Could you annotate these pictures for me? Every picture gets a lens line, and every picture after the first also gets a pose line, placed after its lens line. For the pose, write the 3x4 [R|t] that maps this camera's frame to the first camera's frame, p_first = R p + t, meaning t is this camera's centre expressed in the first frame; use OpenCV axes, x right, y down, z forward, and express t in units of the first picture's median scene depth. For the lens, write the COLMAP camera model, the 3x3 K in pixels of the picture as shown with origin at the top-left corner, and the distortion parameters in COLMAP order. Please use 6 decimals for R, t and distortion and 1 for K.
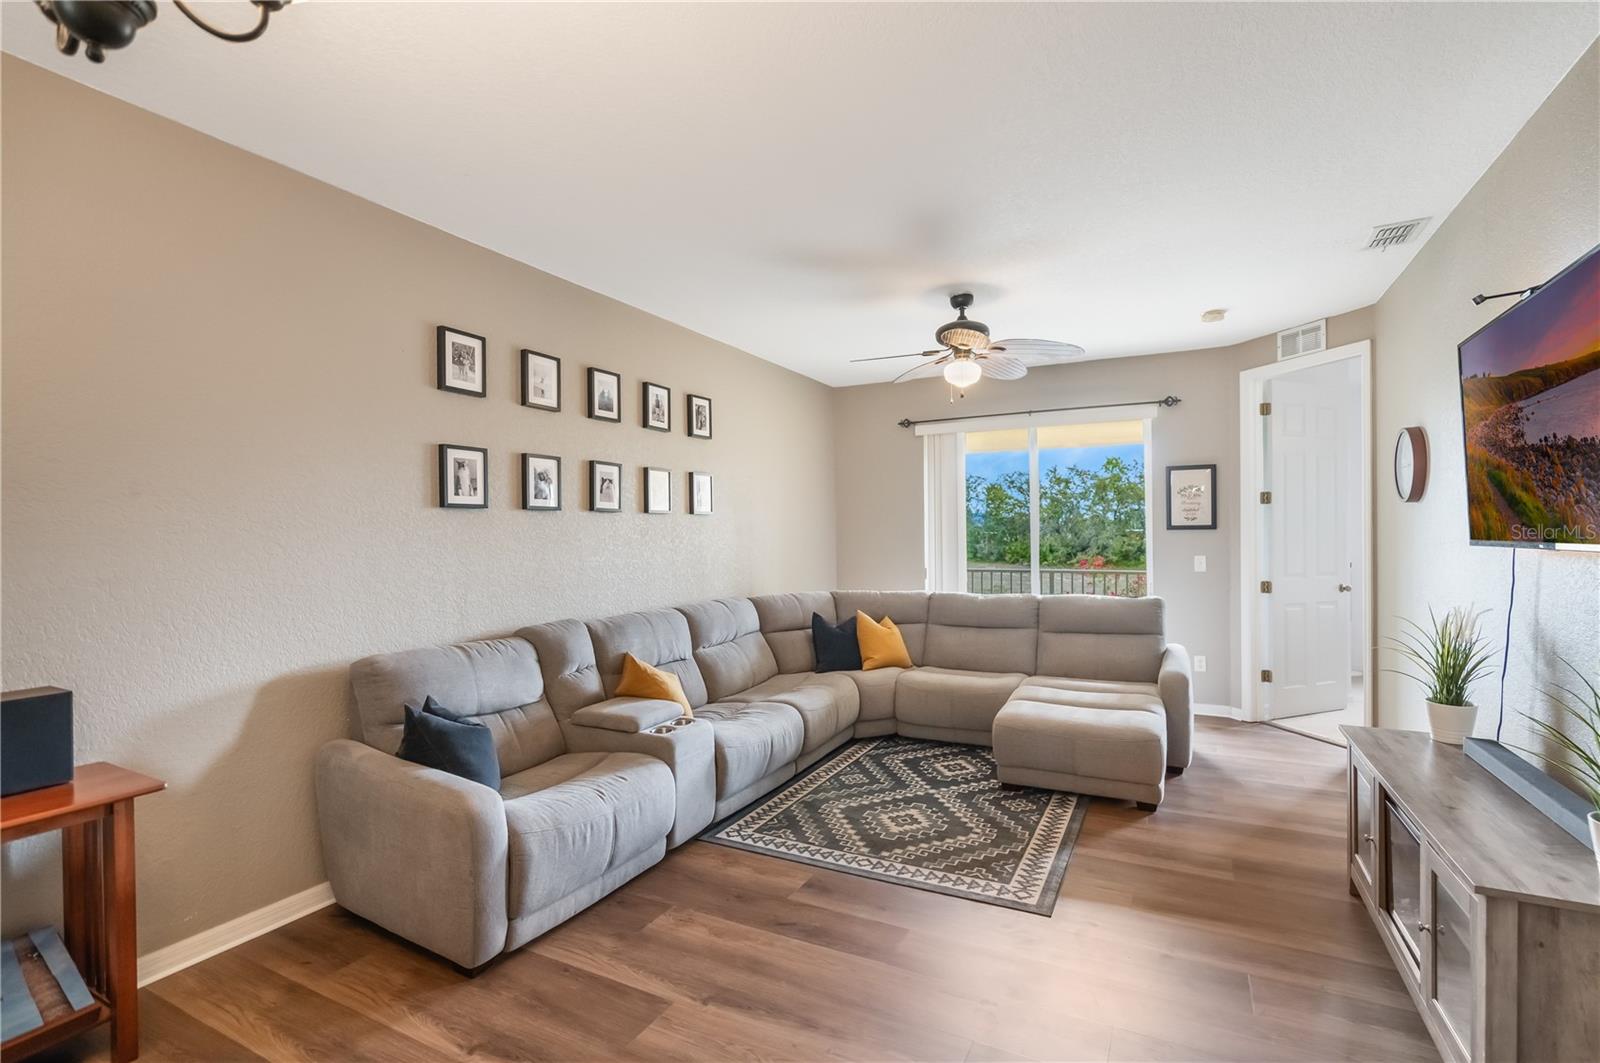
lens RADIAL K [[740.2, 0, 793.1], [0, 740.2, 529.1], [0, 0, 1]] dist [-0.003096, 0.000373]
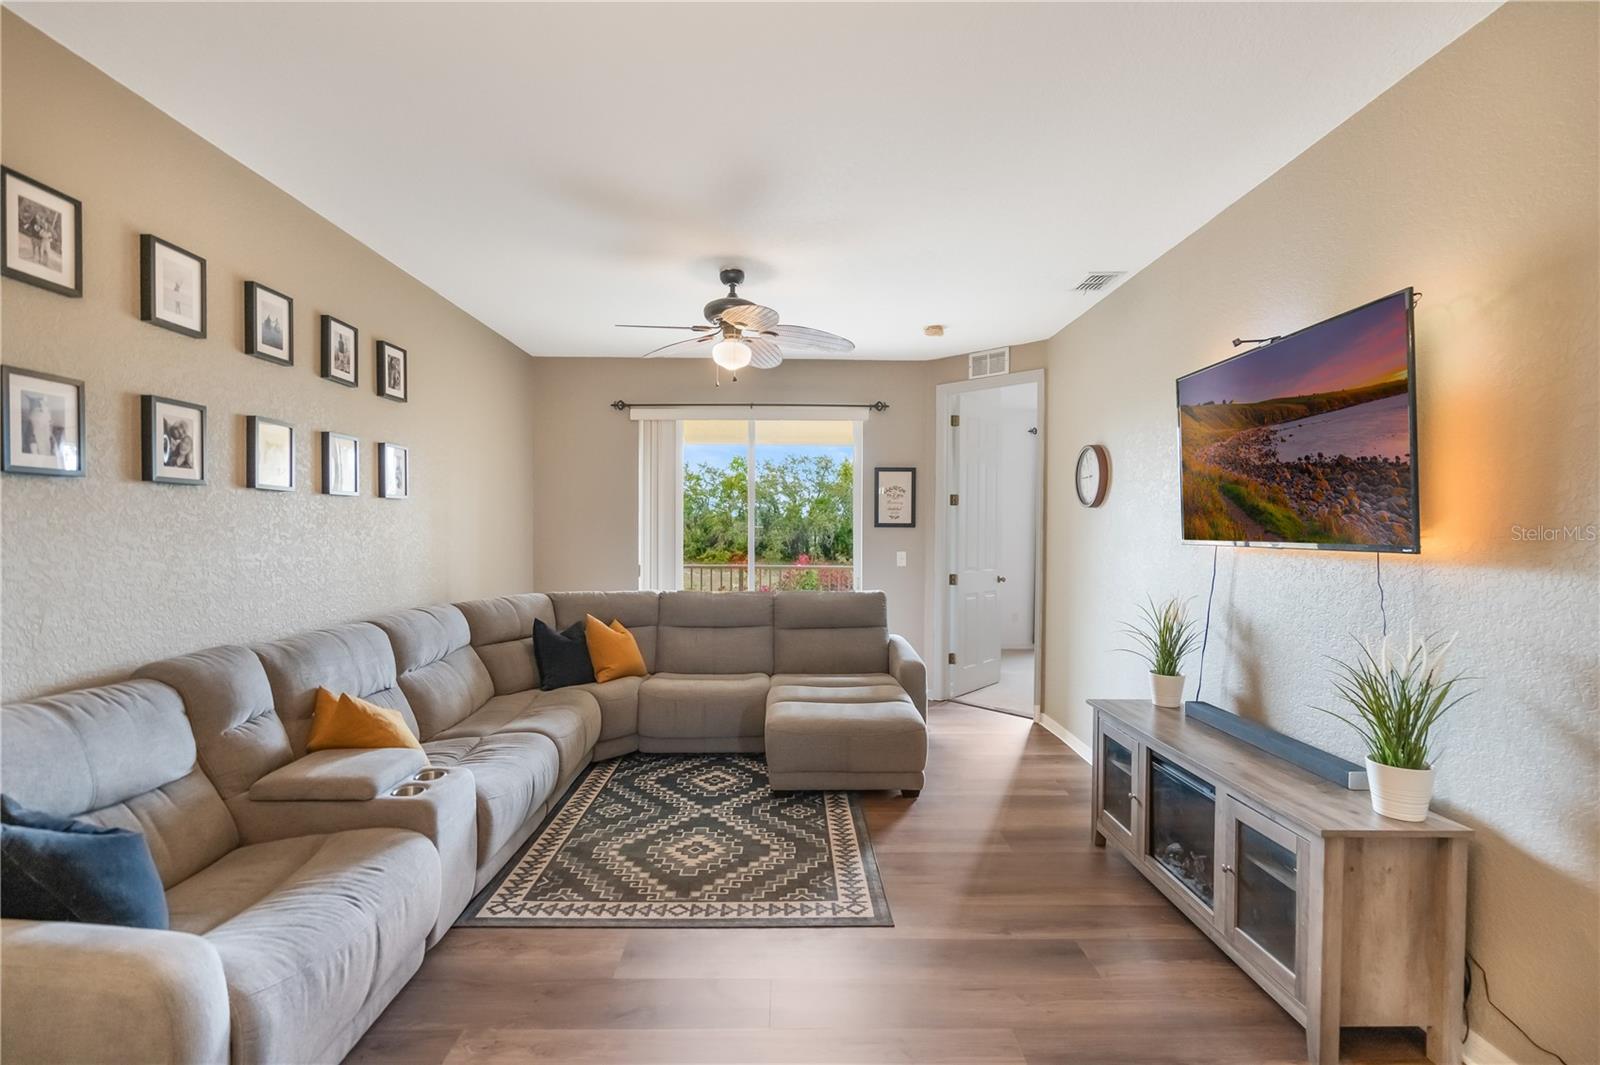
lens RADIAL K [[760.5, 0, 792.7], [0, 760.5, 532.3], [0, 0, 1]] dist [-0.001277, 0.001832]
pose [[0.881419, 0.011685, 0.472190, -0.169752], [-0.017270, 0.999823, 0.007495, 0.003167], [-0.472019, -0.014761, 0.881465, 0.135485]]
